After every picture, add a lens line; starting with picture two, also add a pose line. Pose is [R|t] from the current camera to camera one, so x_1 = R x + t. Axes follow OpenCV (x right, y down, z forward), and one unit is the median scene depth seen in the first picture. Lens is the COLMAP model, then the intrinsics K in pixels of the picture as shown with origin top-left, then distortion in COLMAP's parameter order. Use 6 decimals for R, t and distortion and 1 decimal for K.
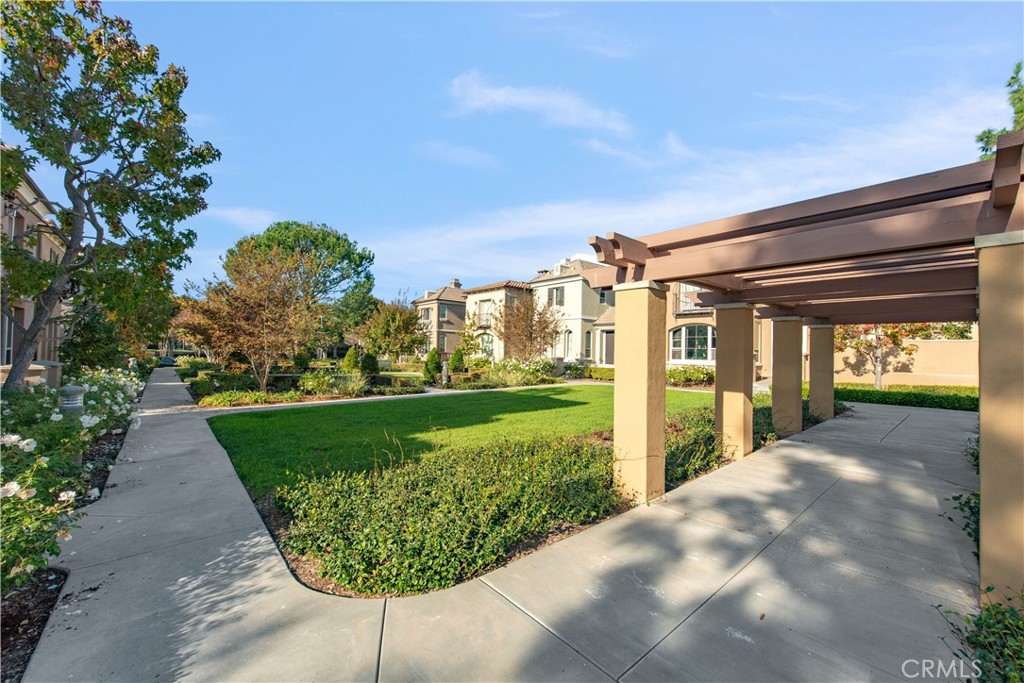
lens RADIAL K [[403.7, 0, 513.0], [0, 403.7, 343.6], [0, 0, 1]] dist [0.009121, -0.001387]
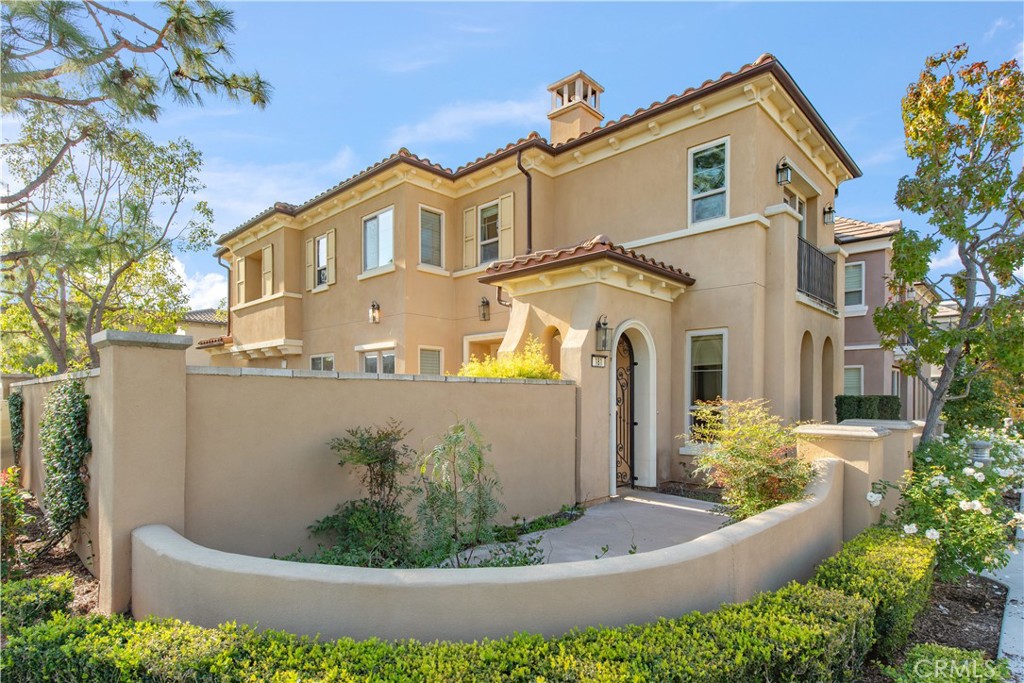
lens RADIAL K [[537.9, 0, 506.3], [0, 537.9, 399.7], [0, 0, 1]] dist [-0.001849, -0.000069]
pose [[0.080432, -0.019920, -0.996561, 0.209731], [0.018738, 0.999654, -0.018469, -0.001239], [0.996584, -0.017188, 0.080777, -0.321055]]
